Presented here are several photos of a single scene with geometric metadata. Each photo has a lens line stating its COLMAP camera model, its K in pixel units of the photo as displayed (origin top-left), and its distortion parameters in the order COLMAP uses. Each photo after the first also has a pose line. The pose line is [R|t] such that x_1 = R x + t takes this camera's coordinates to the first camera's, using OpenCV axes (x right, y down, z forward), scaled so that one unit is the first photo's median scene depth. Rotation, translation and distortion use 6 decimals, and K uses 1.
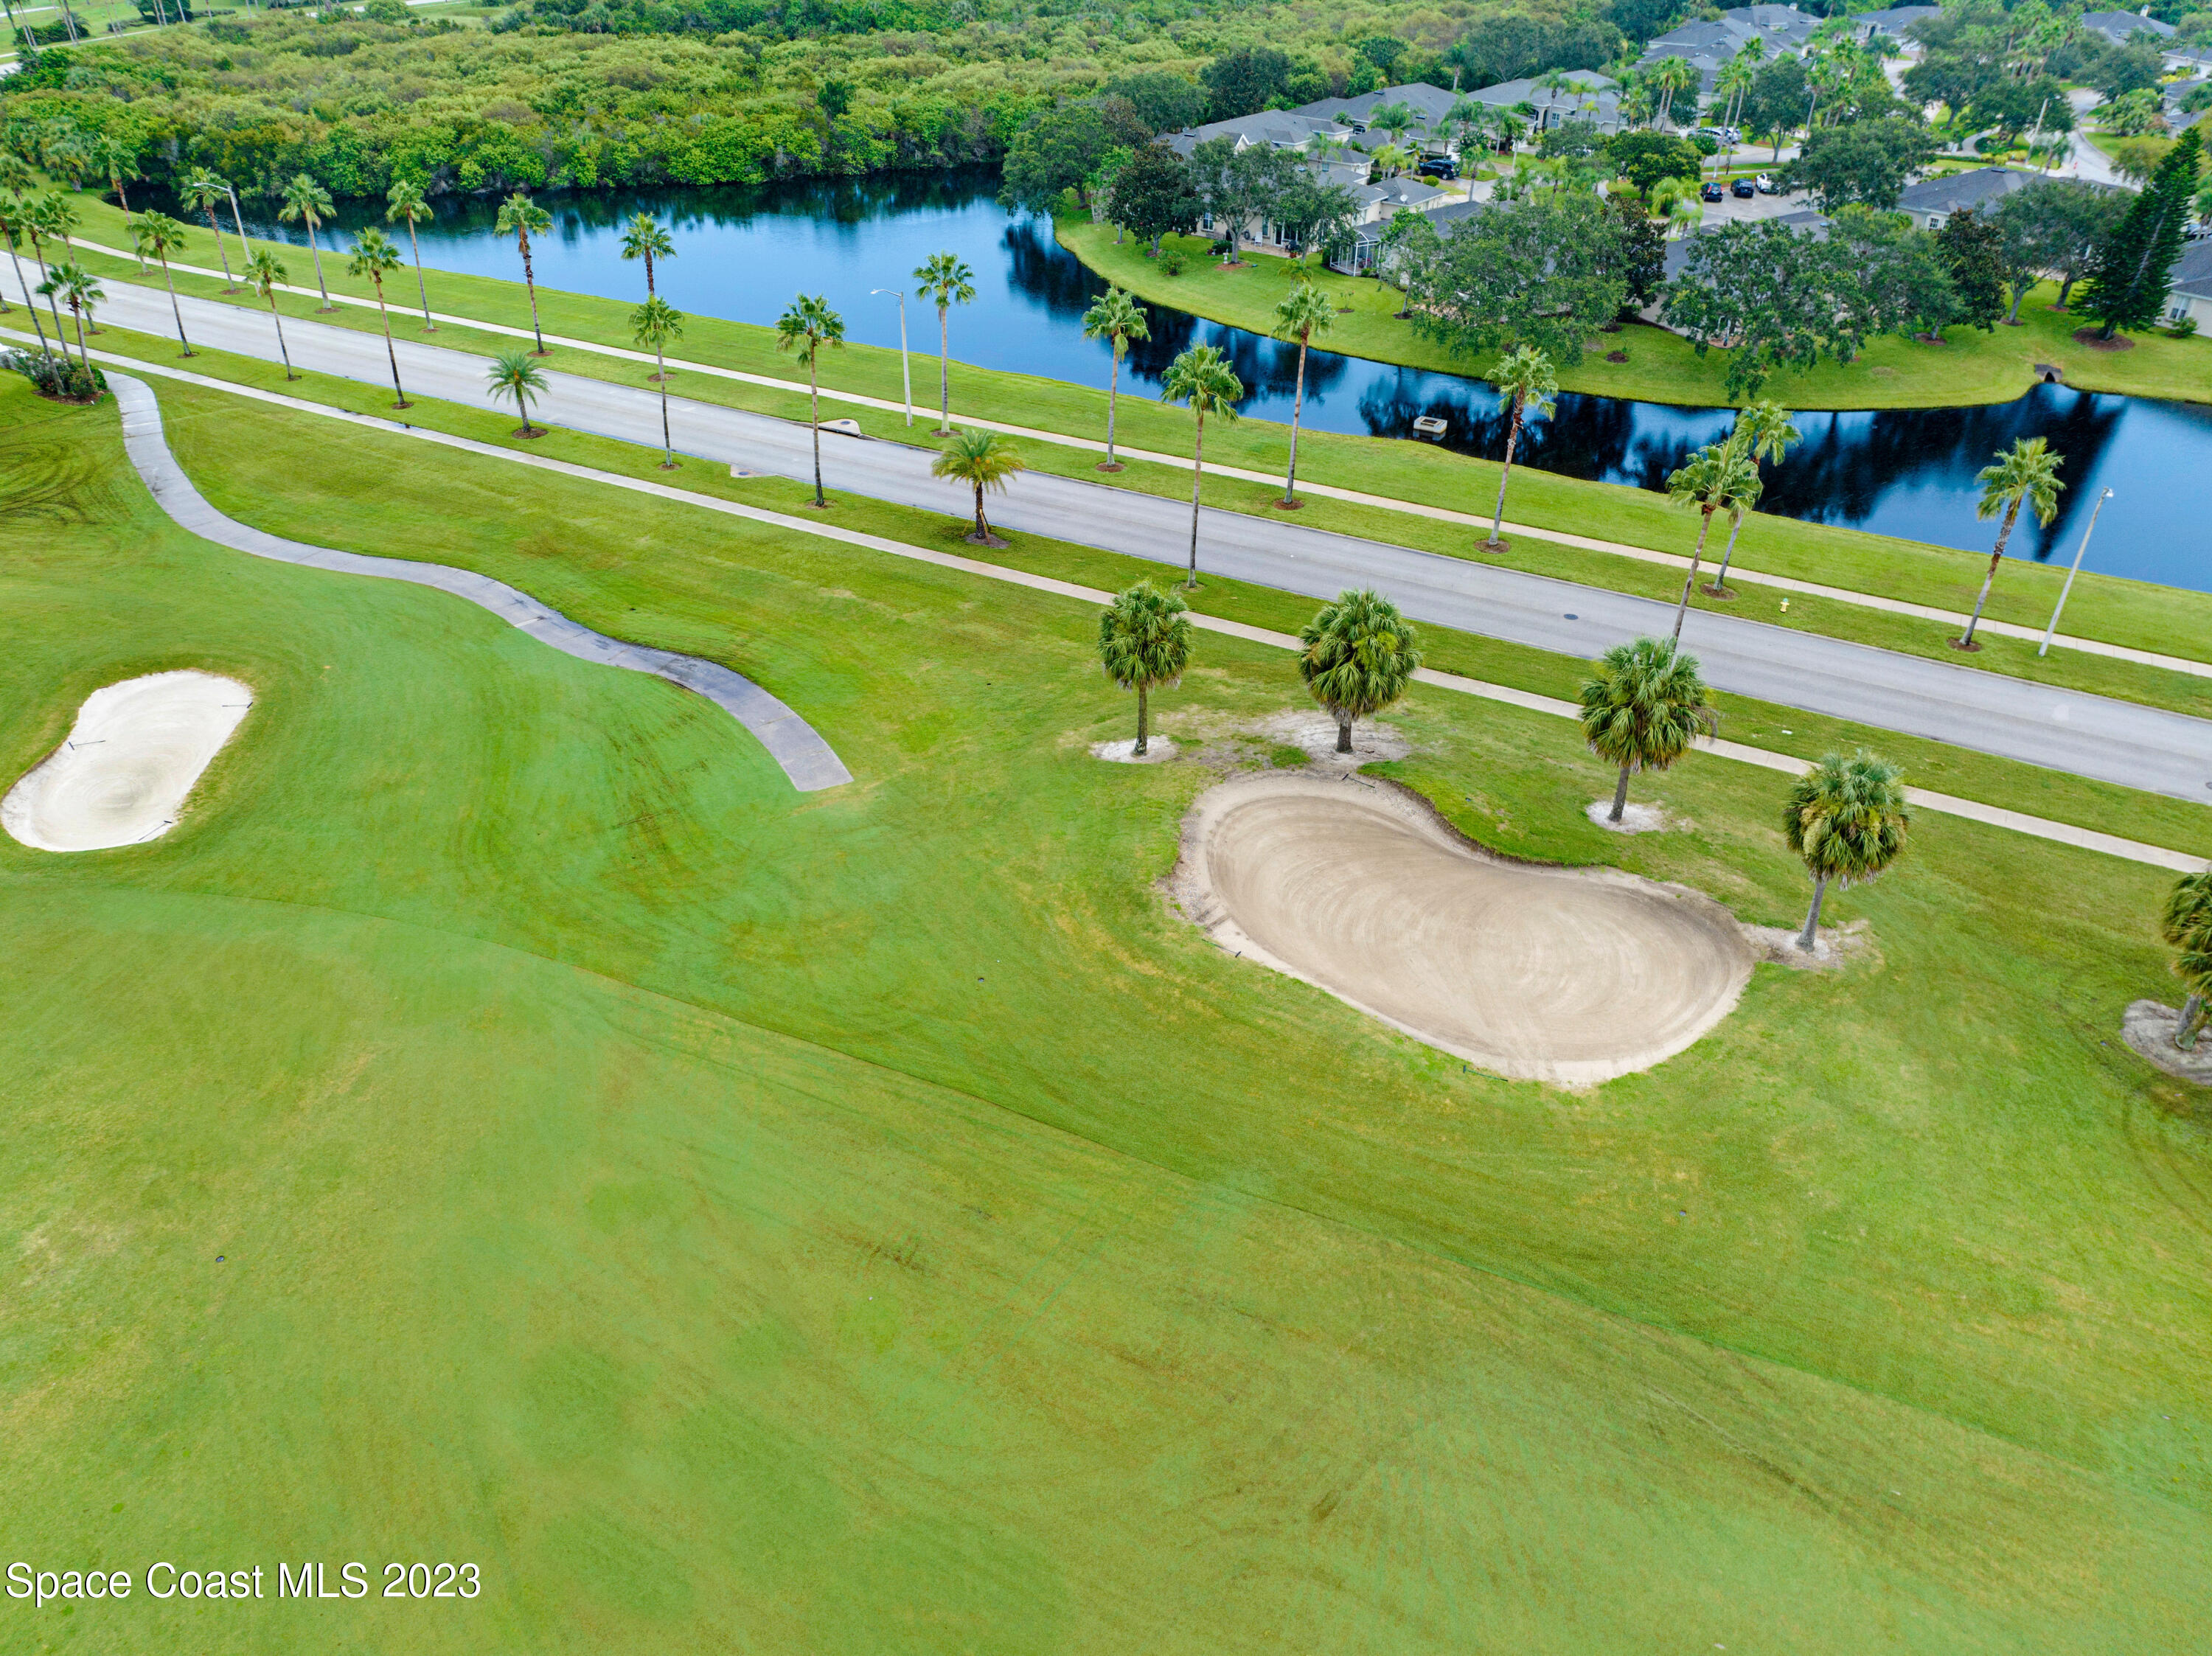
lens RADIAL K [[1575.6, 0, 1106.0], [0, 1575.6, 828.0], [0, 0, 1]] dist [-0.051191, 0.027360]
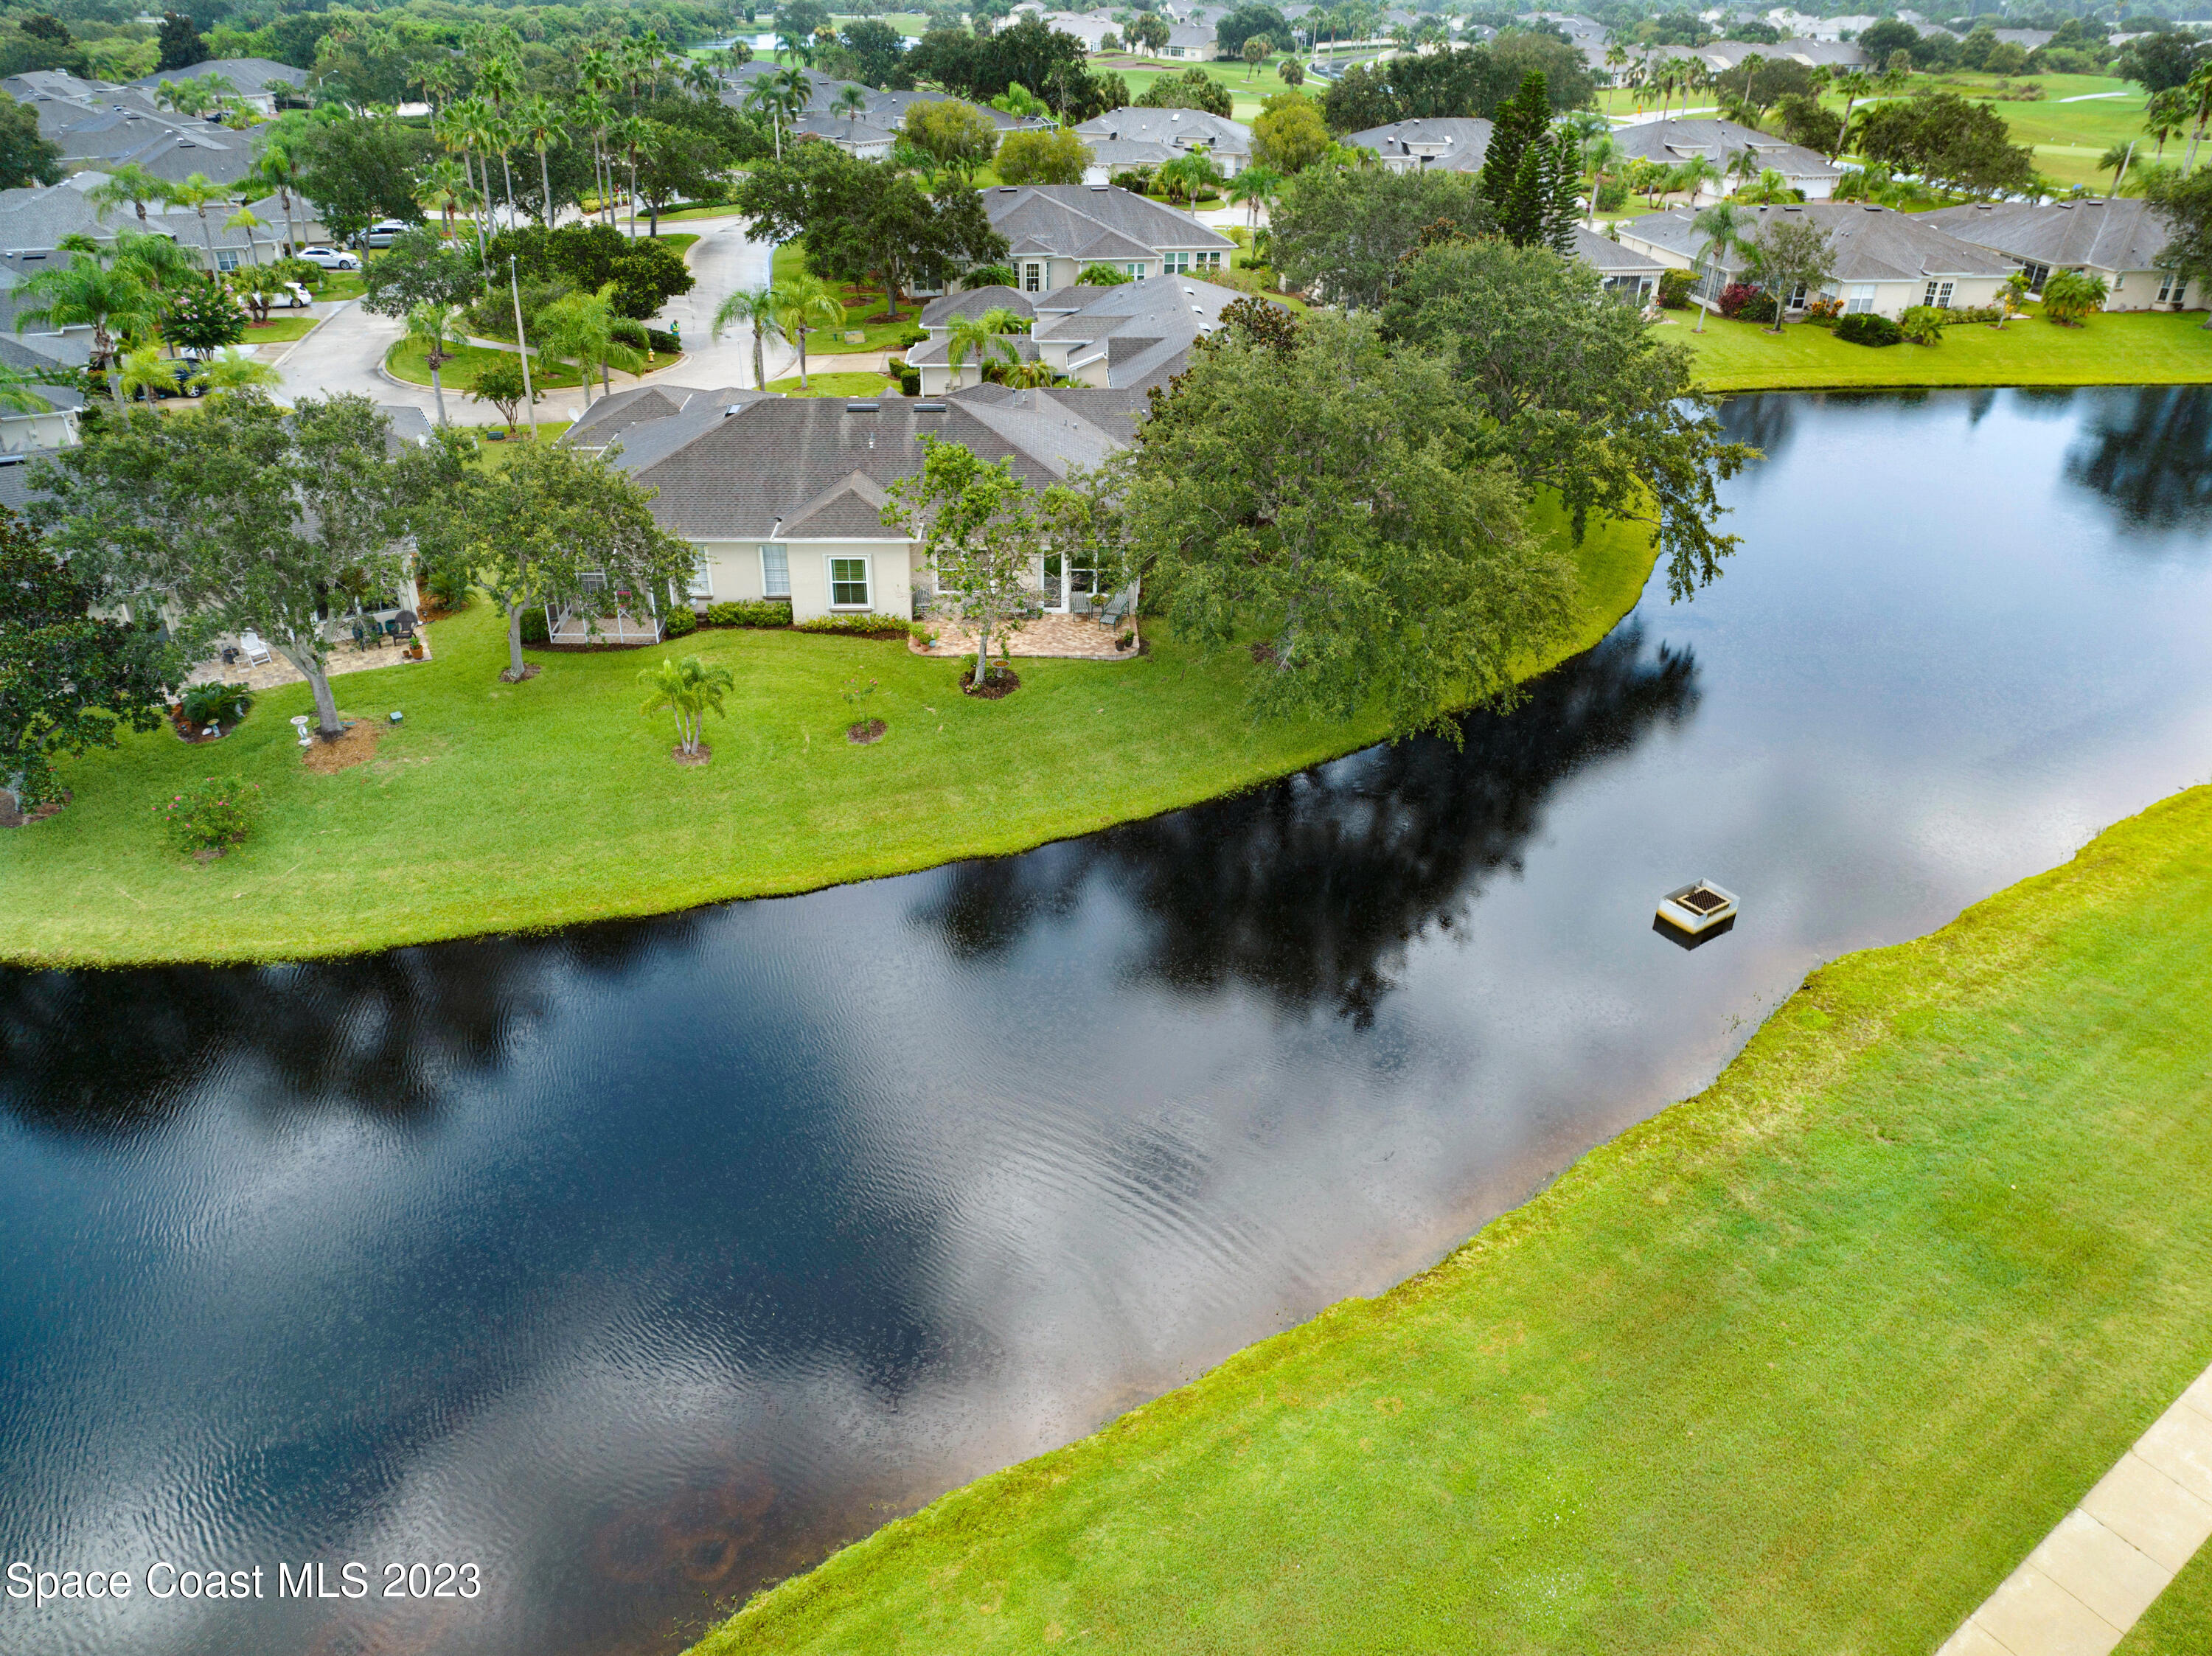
lens RADIAL K [[1575.6, 0, 1106.0], [0, 1575.6, 828.0], [0, 0, 1]] dist [-0.051191, 0.027360]
pose [[0.421120, -0.450429, 0.787255, -0.203163], [0.486709, 0.844644, 0.222914, -0.533971], [-0.765358, 0.289291, 0.574925, 1.069948]]
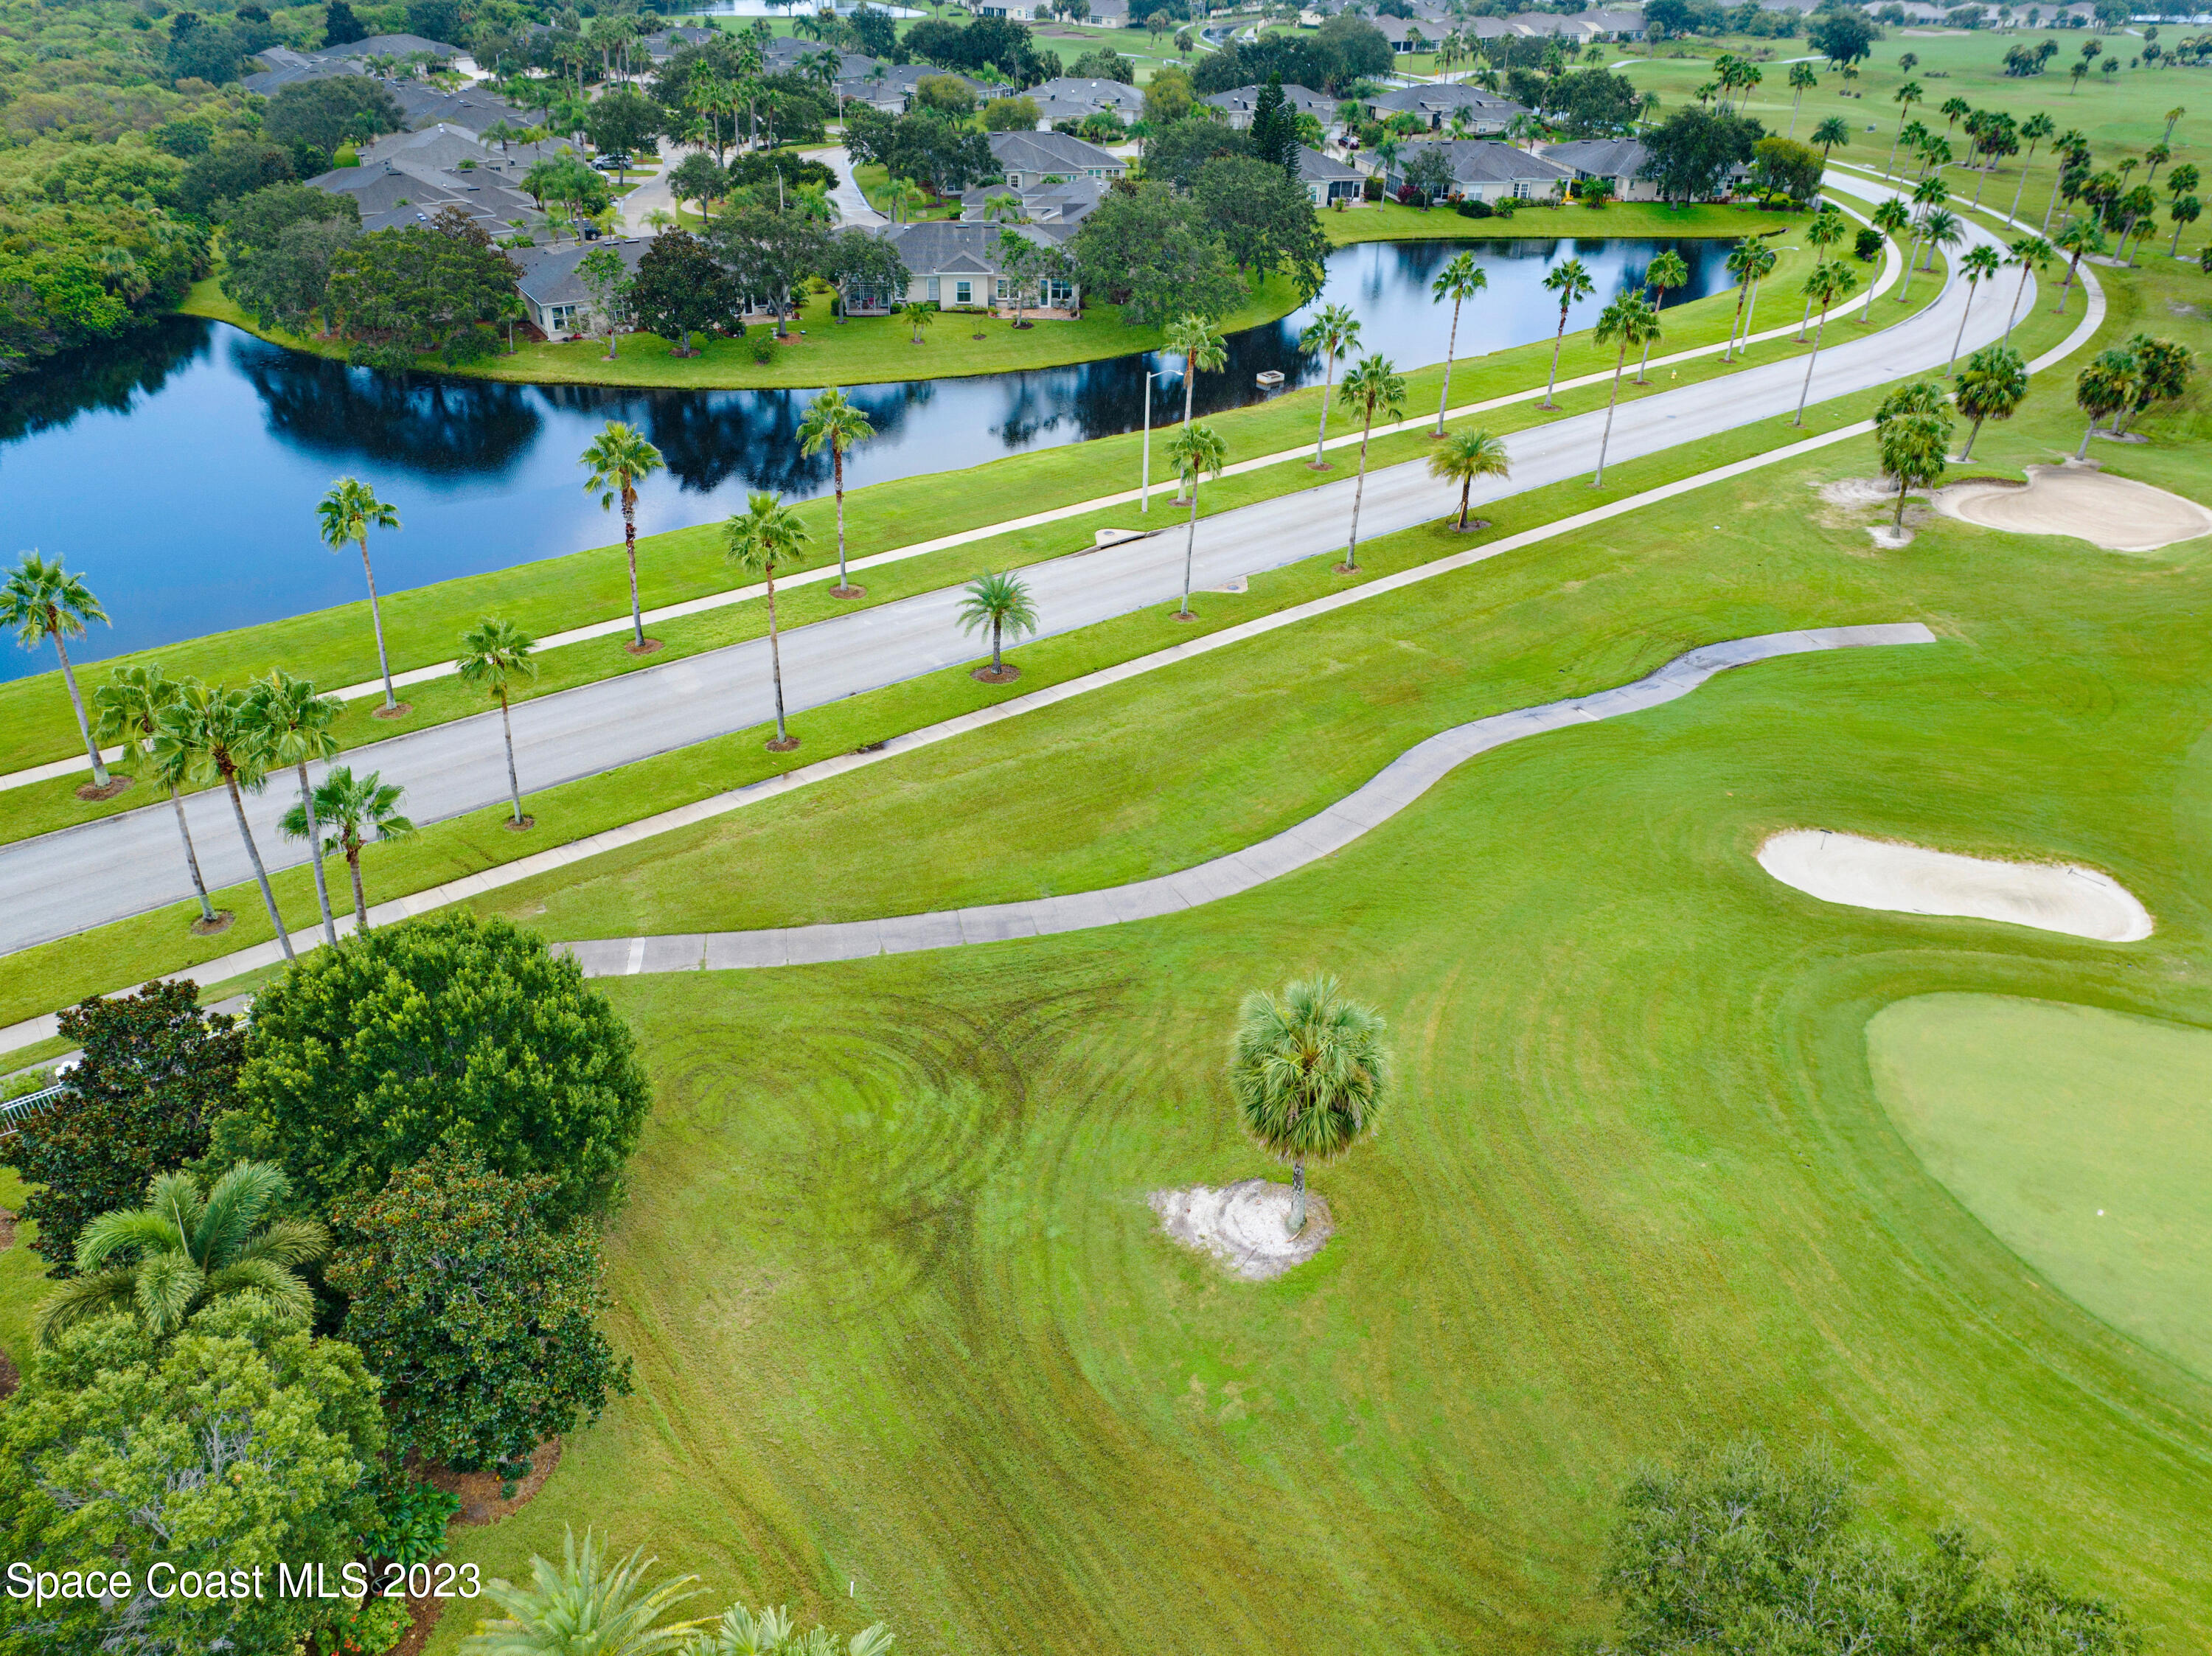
lens RADIAL K [[1575.6, 0, 1106.0], [0, 1575.6, 828.0], [0, 0, 1]] dist [-0.051191, 0.027360]
pose [[0.380282, -0.482337, 0.789137, -1.157356], [0.491688, 0.828110, 0.269215, -0.433931], [-0.783345, 0.285631, 0.552074, 0.653567]]
